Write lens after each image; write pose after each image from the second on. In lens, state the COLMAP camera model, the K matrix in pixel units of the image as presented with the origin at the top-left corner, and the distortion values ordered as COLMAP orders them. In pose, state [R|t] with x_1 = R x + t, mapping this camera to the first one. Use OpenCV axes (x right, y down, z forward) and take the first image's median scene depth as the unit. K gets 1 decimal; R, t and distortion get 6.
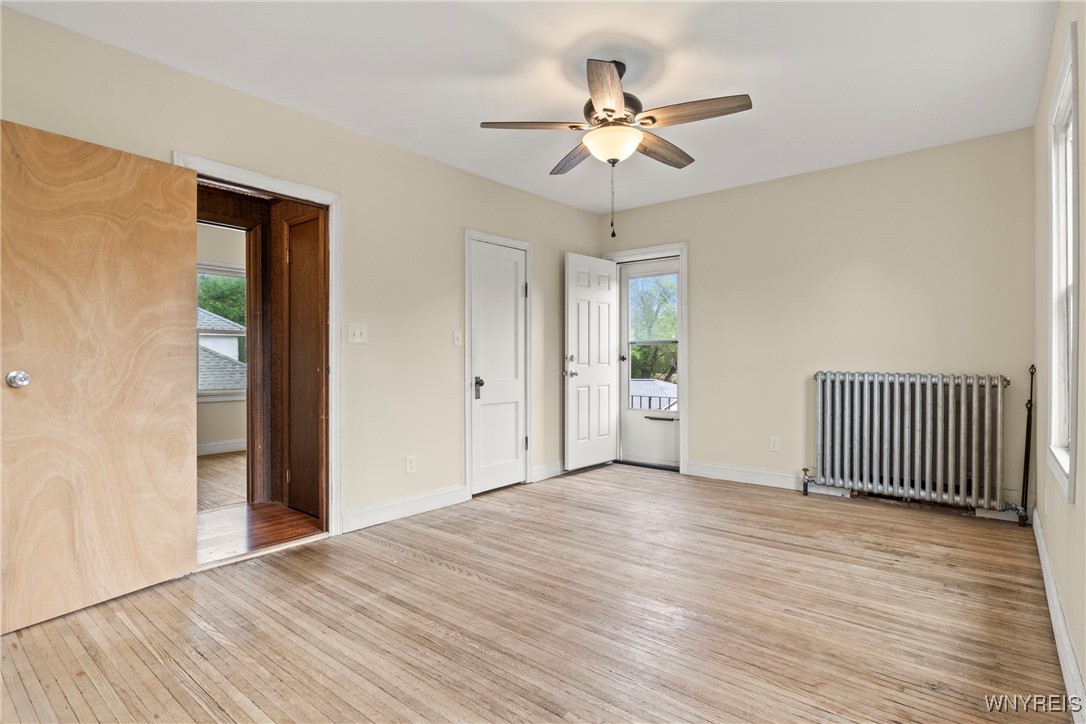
lens RADIAL K [[551.7, 0, 542.1], [0, 551.7, 359.5], [0, 0, 1]] dist [-0.008670, -0.000926]
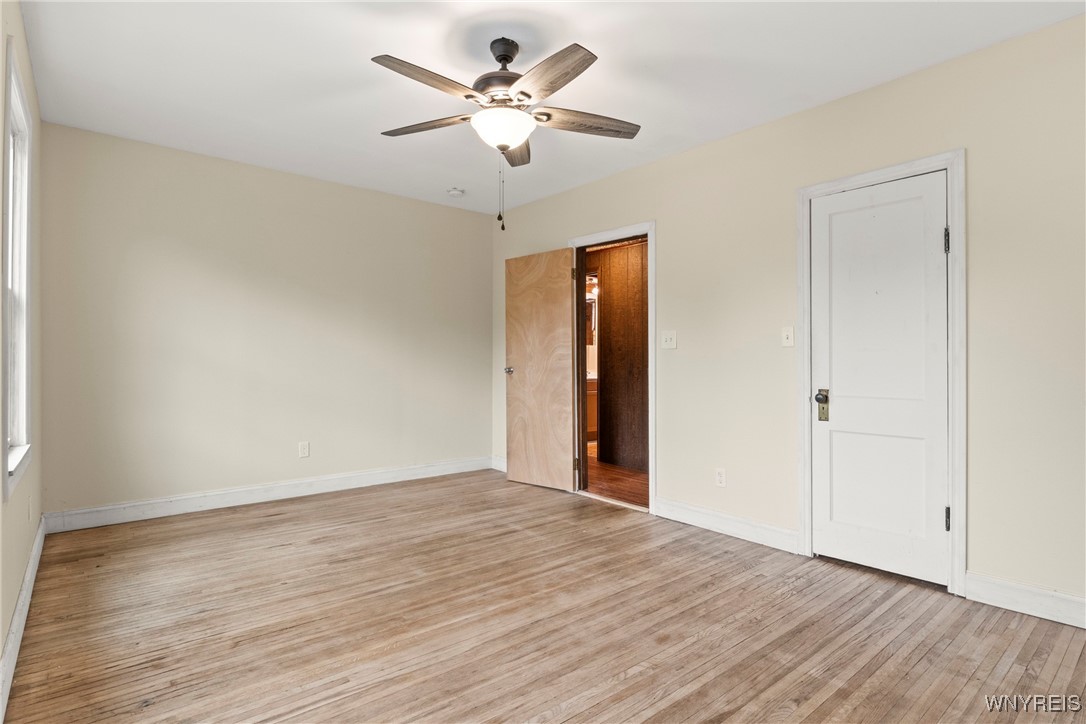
lens RADIAL K [[551.7, 0, 542.1], [0, 551.7, 359.5], [0, 0, 1]] dist [-0.008670, -0.000926]
pose [[-0.183646, -0.001836, -0.982991, 1.100233], [-0.004696, 0.999988, -0.000991, -0.006423], [0.982981, 0.004435, -0.183653, 1.333266]]
